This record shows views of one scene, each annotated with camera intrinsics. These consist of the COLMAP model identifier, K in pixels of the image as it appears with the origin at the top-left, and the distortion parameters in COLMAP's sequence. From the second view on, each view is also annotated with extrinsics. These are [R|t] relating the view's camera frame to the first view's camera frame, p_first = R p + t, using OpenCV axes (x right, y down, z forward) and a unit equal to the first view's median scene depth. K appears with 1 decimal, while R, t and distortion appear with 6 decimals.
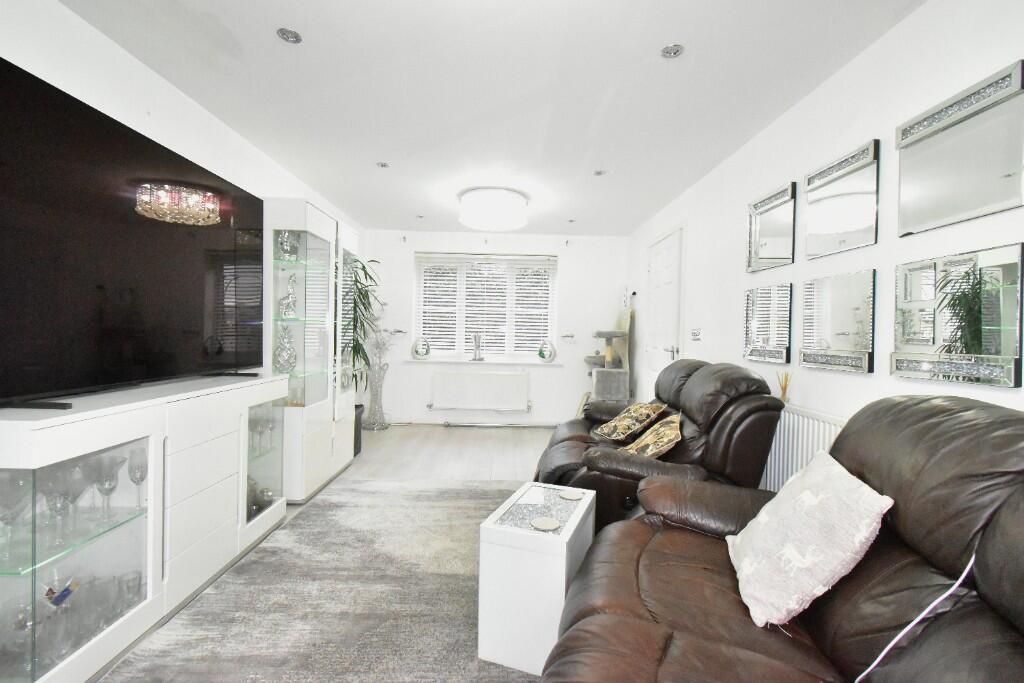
lens RADIAL K [[447.1, 0, 512.0], [0, 447.1, 341.5], [0, 0, 1]] dist [-0.000100, -0.000012]
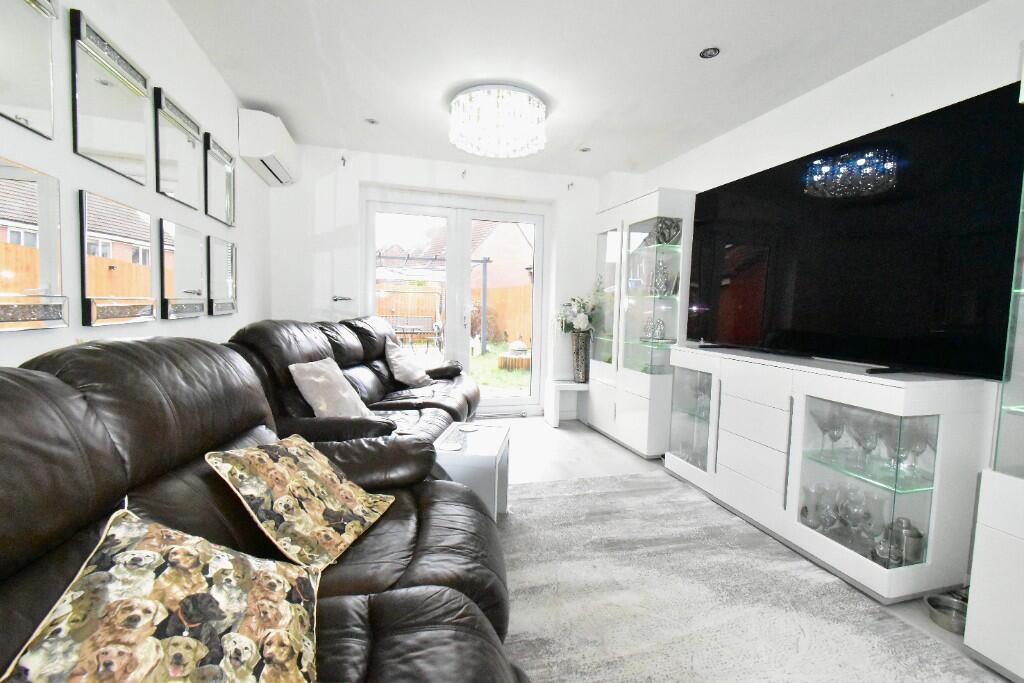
lens RADIAL K [[447.1, 0, 512.0], [0, 447.1, 341.5], [0, 0, 1]] dist [-0.000100, -0.000012]
pose [[-0.962305, -0.030678, -0.270237, 0.236926], [-0.059137, 0.993447, 0.097807, -0.016073], [0.265465, 0.110101, -0.957813, 1.680060]]
